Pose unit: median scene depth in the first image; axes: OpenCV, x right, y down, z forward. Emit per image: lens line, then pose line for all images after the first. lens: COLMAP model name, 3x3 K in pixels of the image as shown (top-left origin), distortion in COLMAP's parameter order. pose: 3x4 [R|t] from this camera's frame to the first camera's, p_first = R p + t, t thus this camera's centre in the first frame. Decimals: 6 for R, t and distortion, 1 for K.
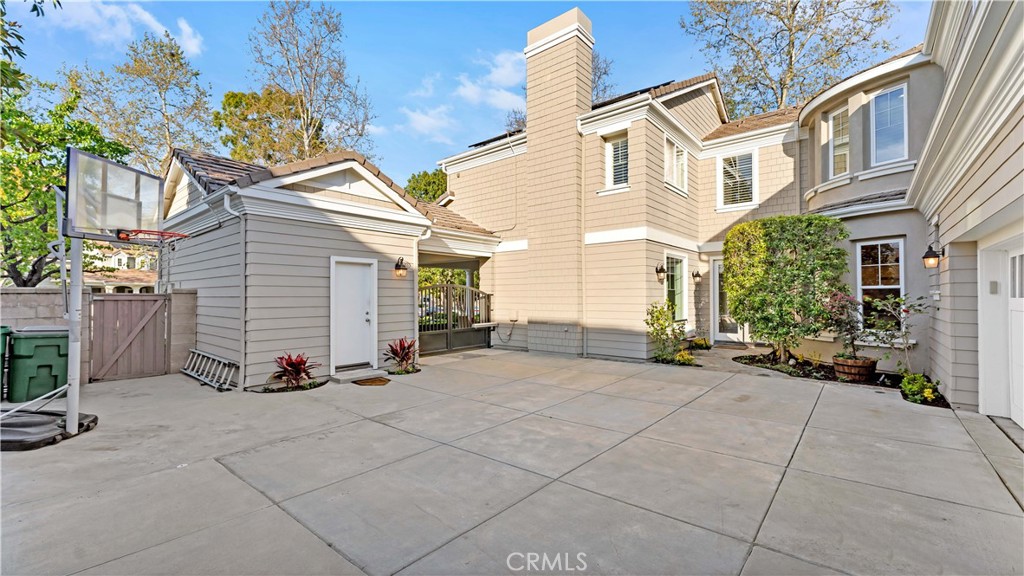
lens RADIAL K [[424.7, 0, 505.6], [0, 424.7, 291.7], [0, 0, 1]] dist [-0.002787, -0.000113]
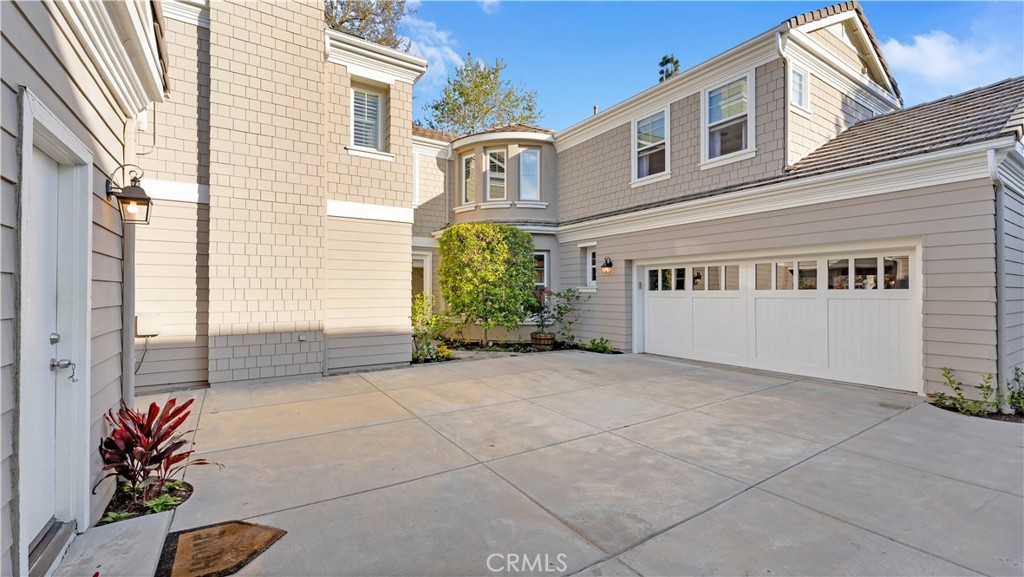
lens RADIAL K [[424.7, 0, 505.6], [0, 424.7, 292.2], [0, 0, 1]] dist [-0.002787, -0.000113]
pose [[0.274254, 0.004955, 0.961644, -0.800967], [-0.009989, 0.999947, -0.002303, 0.029225], [-0.961605, -0.008974, 0.274289, 1.017062]]
